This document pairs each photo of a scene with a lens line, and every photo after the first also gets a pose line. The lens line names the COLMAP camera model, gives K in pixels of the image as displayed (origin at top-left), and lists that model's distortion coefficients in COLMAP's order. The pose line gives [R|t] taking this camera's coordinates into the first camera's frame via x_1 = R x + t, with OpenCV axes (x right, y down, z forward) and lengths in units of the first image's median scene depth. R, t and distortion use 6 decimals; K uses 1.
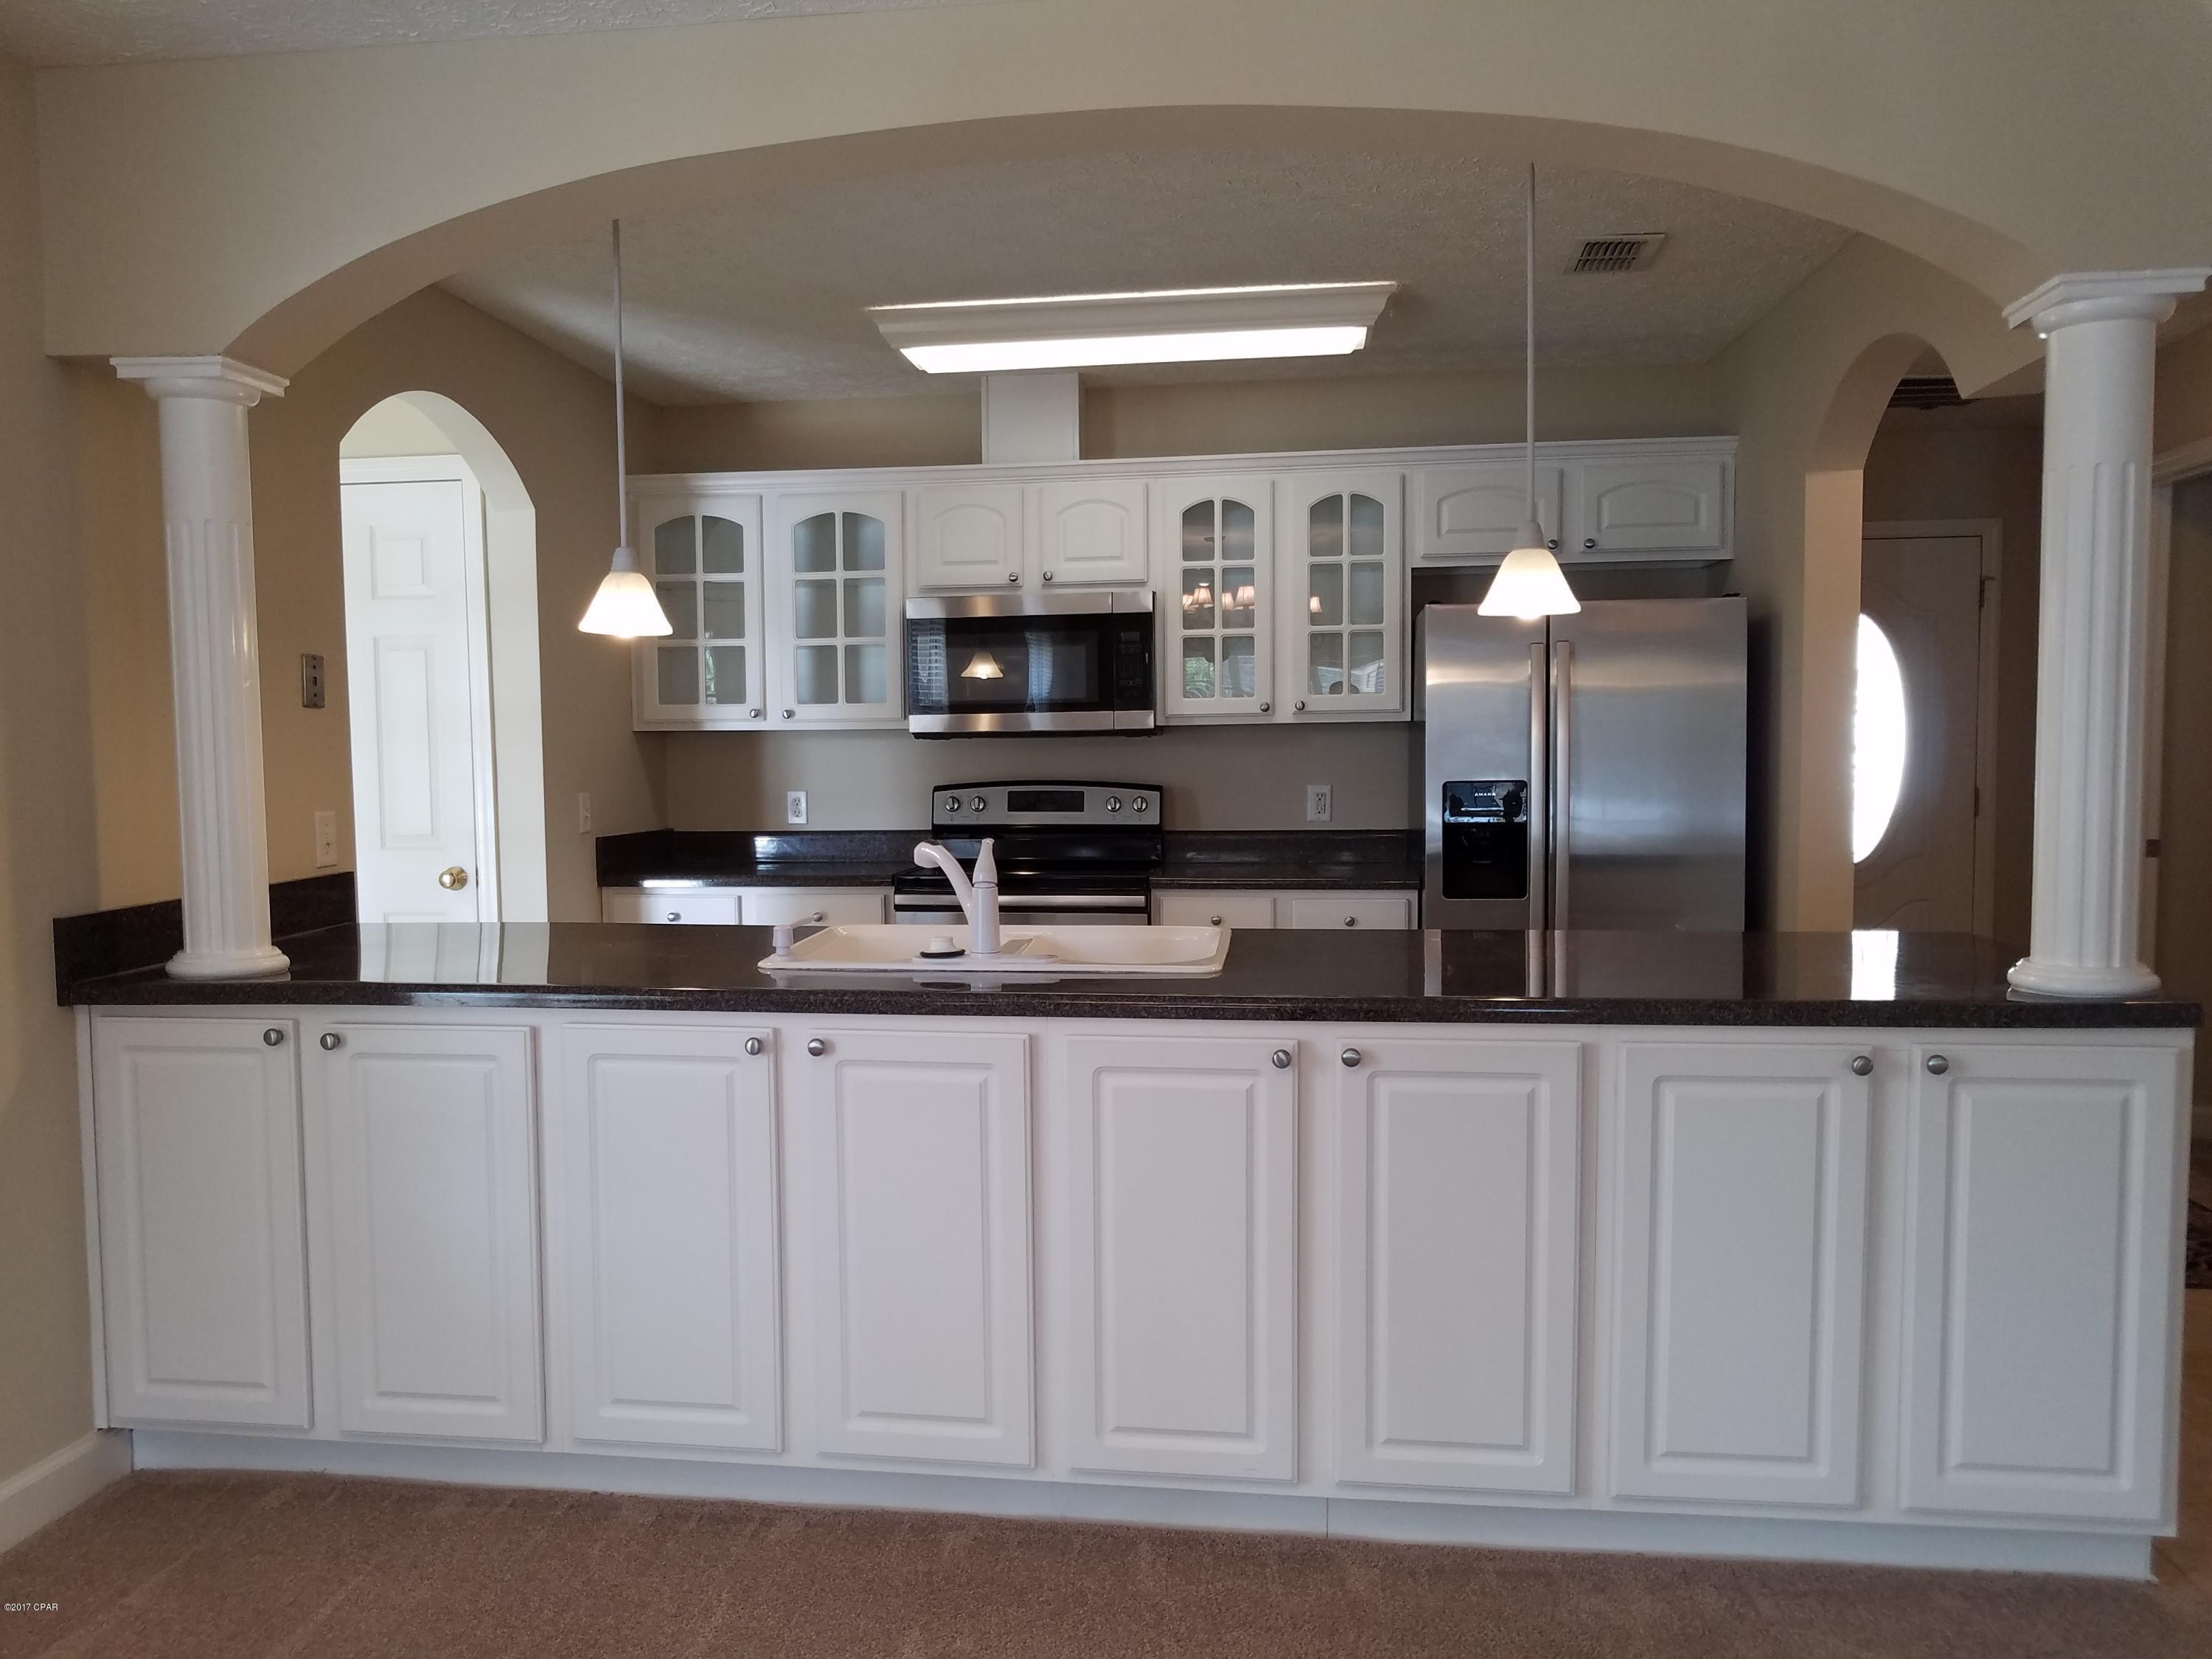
lens RADIAL K [[1665.5, 0, 1106.0], [0, 1665.5, 829.5], [0, 0, 1]] dist [0.025274, -0.061529]
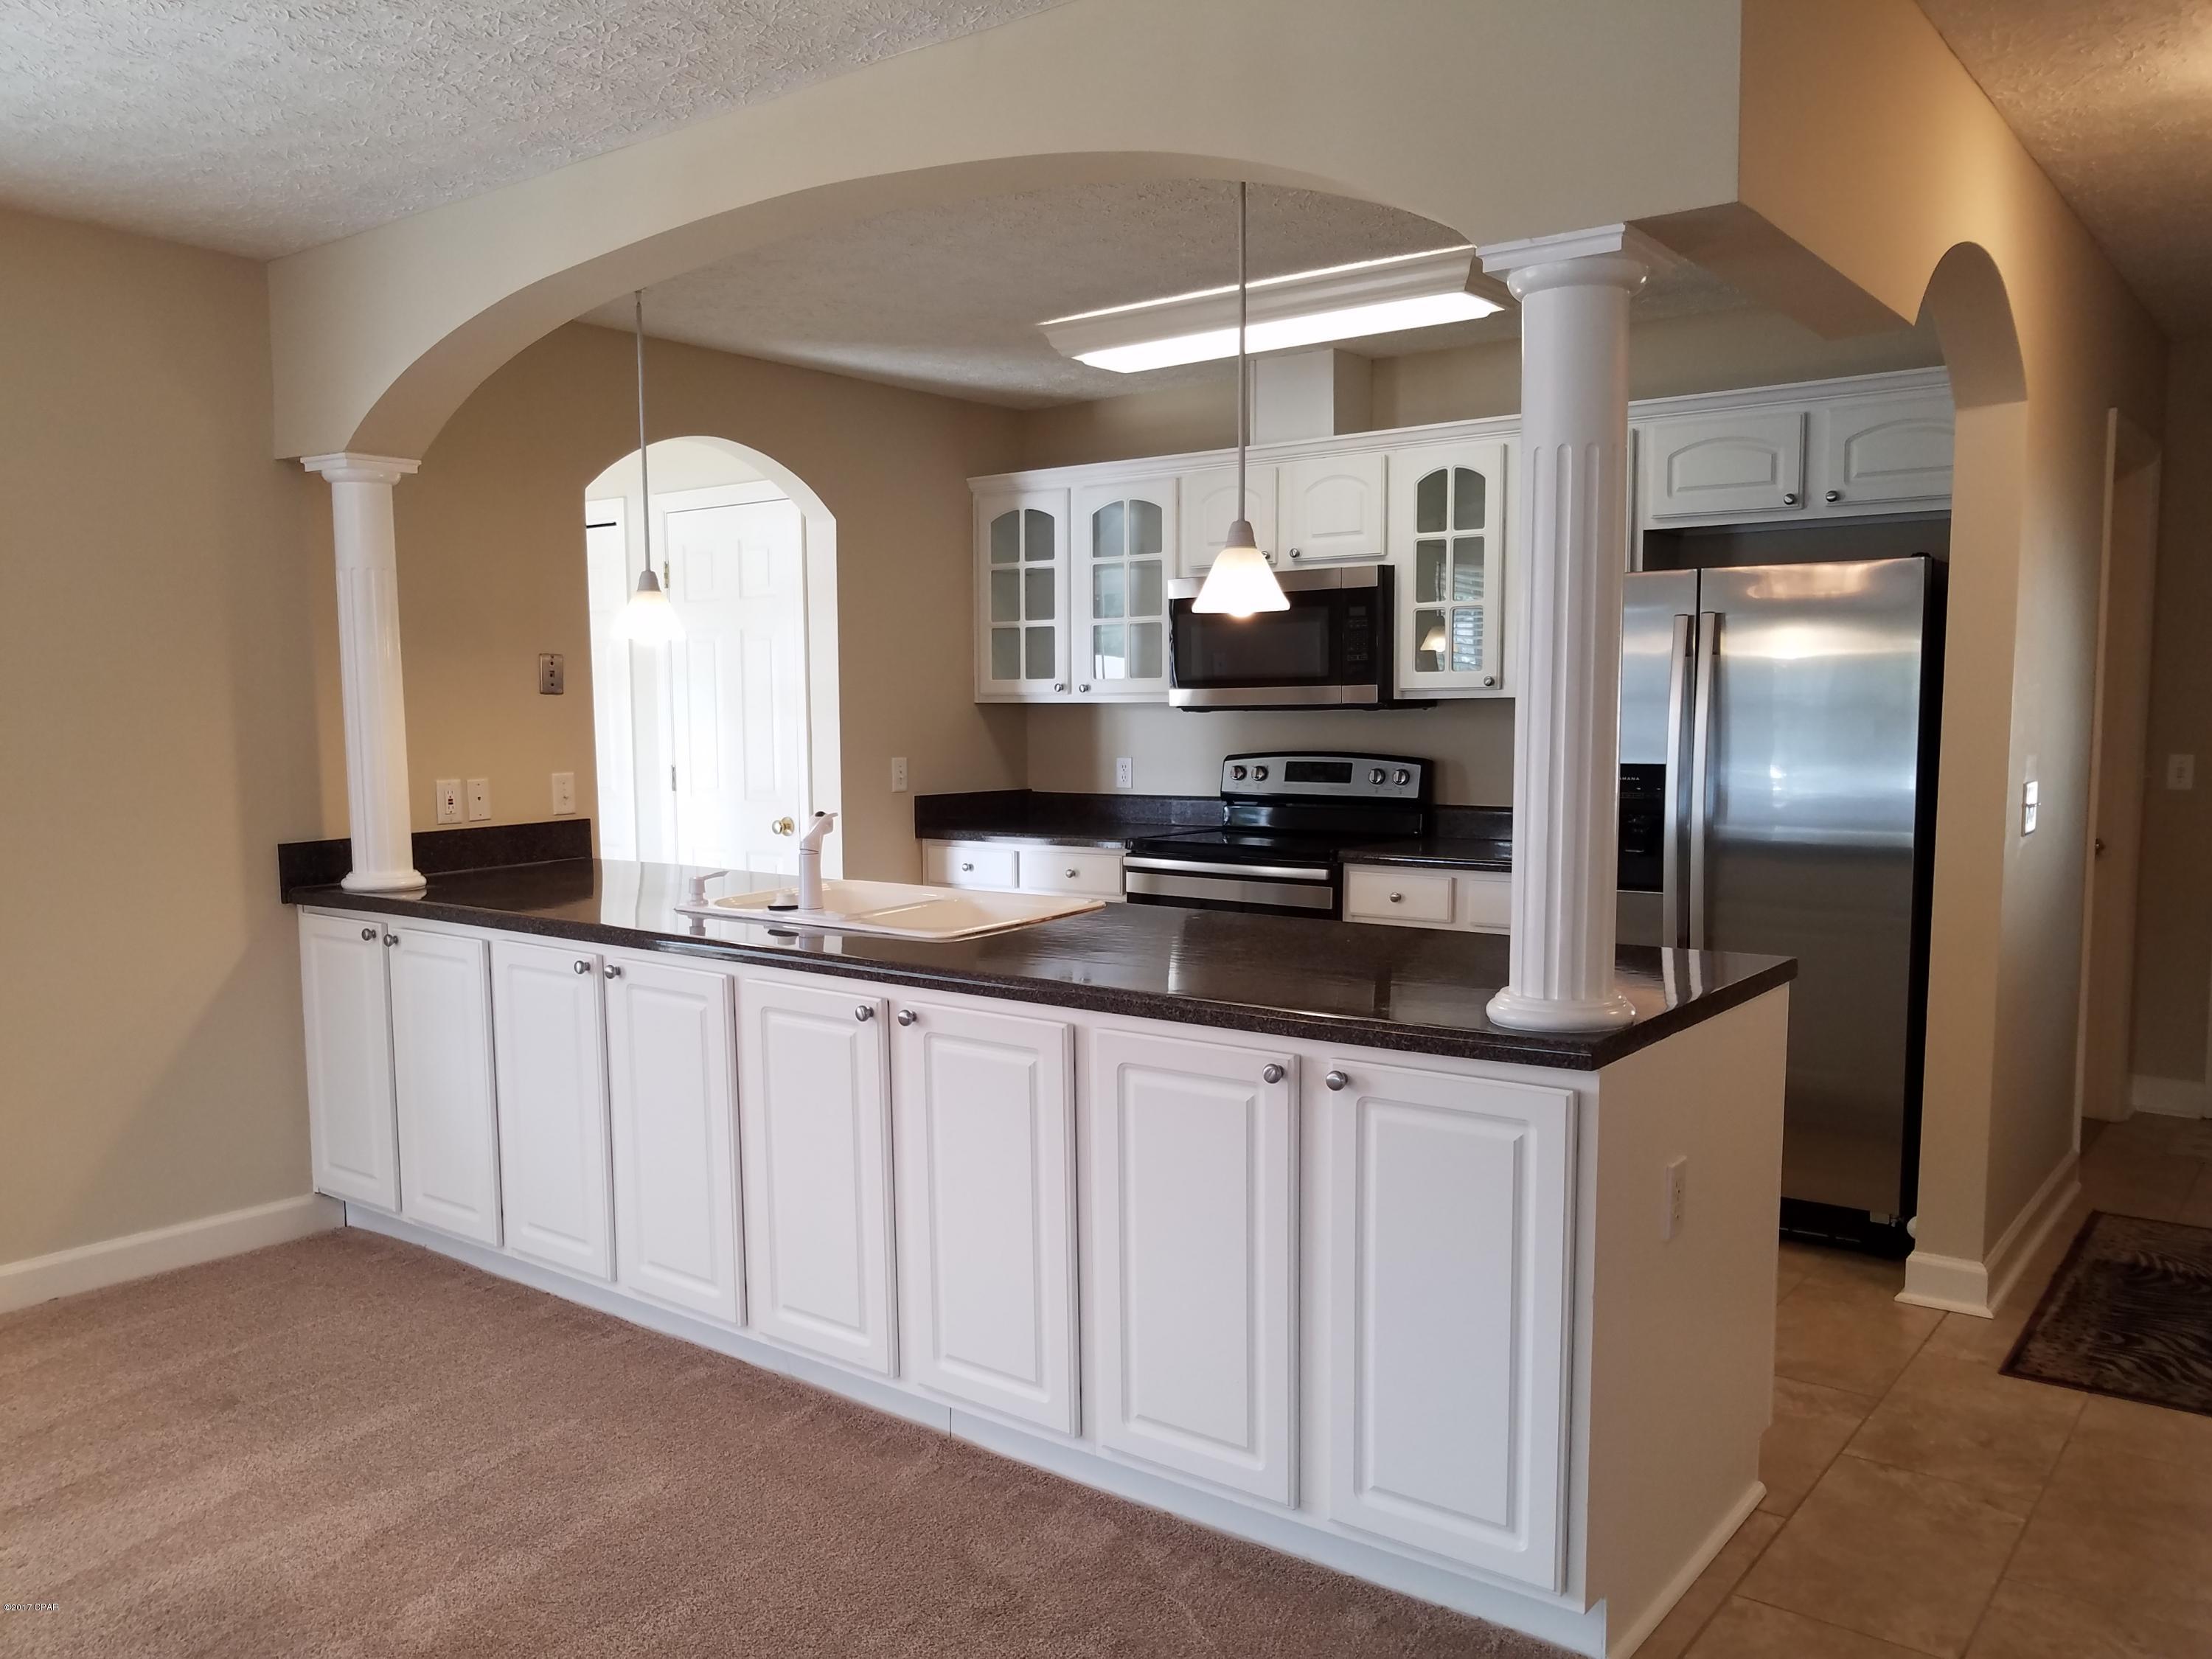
lens RADIAL K [[1692.5, 0, 1103.6], [0, 1692.5, 863.4], [0, 0, 1]] dist [-0.019425, -0.005495]
pose [[0.871419, 0.050806, -0.487902, 0.383751], [-0.026513, 0.998046, 0.056576, -0.017494], [0.489823, -0.036366, 0.871063, 0.030126]]
